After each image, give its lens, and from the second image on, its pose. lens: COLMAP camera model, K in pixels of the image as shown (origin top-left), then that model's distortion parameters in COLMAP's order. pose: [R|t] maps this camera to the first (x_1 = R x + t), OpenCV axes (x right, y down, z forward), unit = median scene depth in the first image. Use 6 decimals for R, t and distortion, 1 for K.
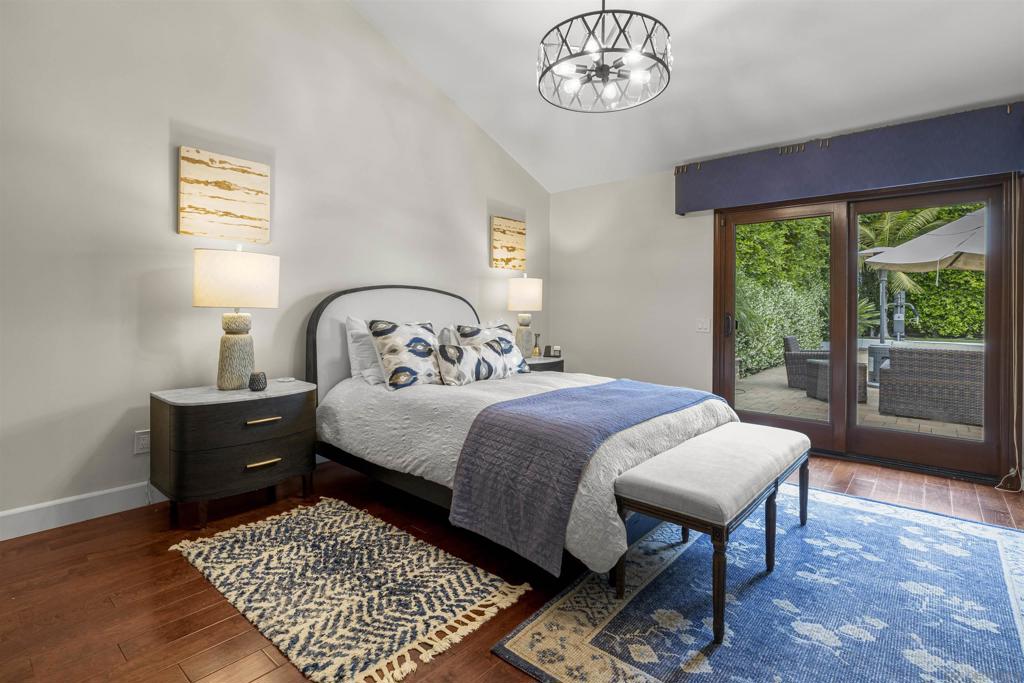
lens RADIAL K [[471.0, 0, 529.2], [0, 471.0, 309.1], [0, 0, 1]] dist [-0.001219, -0.000210]
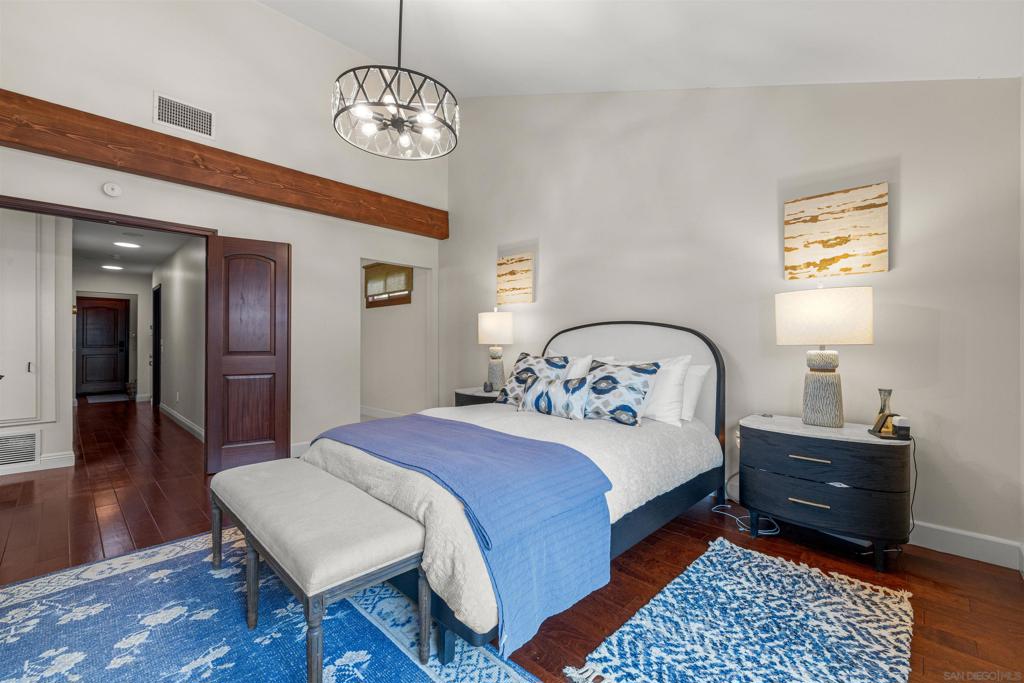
lens RADIAL K [[438.3, 0, 513.2], [0, 438.3, 344.9], [0, 0, 1]] dist [-0.002110, -0.000356]
pose [[-0.059516, -0.009136, -0.998186, 0.760823], [0.000093, 0.999958, -0.009158, 0.010883], [0.998227, -0.000638, -0.059513, 0.890428]]
